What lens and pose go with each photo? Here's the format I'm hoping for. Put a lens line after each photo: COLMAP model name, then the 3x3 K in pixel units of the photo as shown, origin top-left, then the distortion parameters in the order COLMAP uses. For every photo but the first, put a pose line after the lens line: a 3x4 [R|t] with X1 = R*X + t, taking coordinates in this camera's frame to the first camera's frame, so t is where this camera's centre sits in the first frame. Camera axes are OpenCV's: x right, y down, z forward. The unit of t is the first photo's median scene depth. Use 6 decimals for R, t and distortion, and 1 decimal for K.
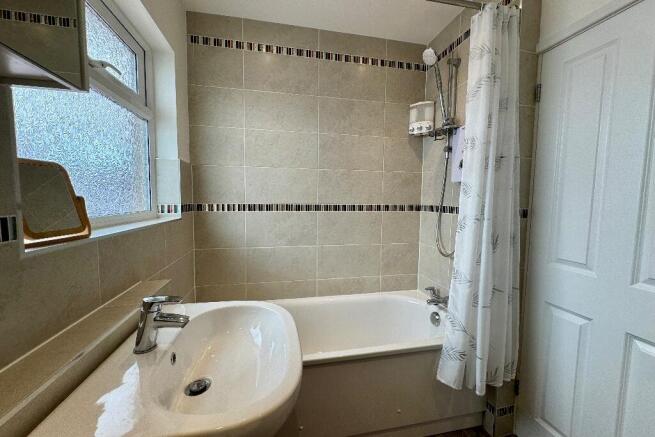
lens RADIAL K [[262.3, 0, 327.5], [0, 262.3, 218.5], [0, 0, 1]] dist [-0.000367, 0.000038]
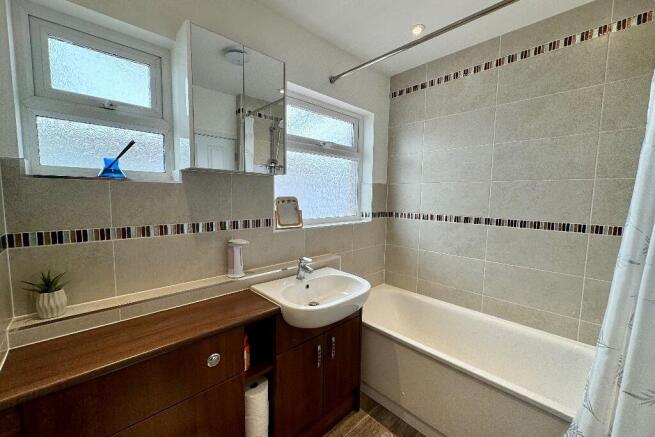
lens RADIAL K [[262.3, 0, 327.5], [0, 262.3, 218.5], [0, 0, 1]] dist [-0.000367, 0.000038]
pose [[0.521774, 0.072818, -0.849970, 0.526911], [-0.071954, 0.996556, 0.041206, -0.054353], [0.850044, 0.039659, 0.525217, -0.011791]]
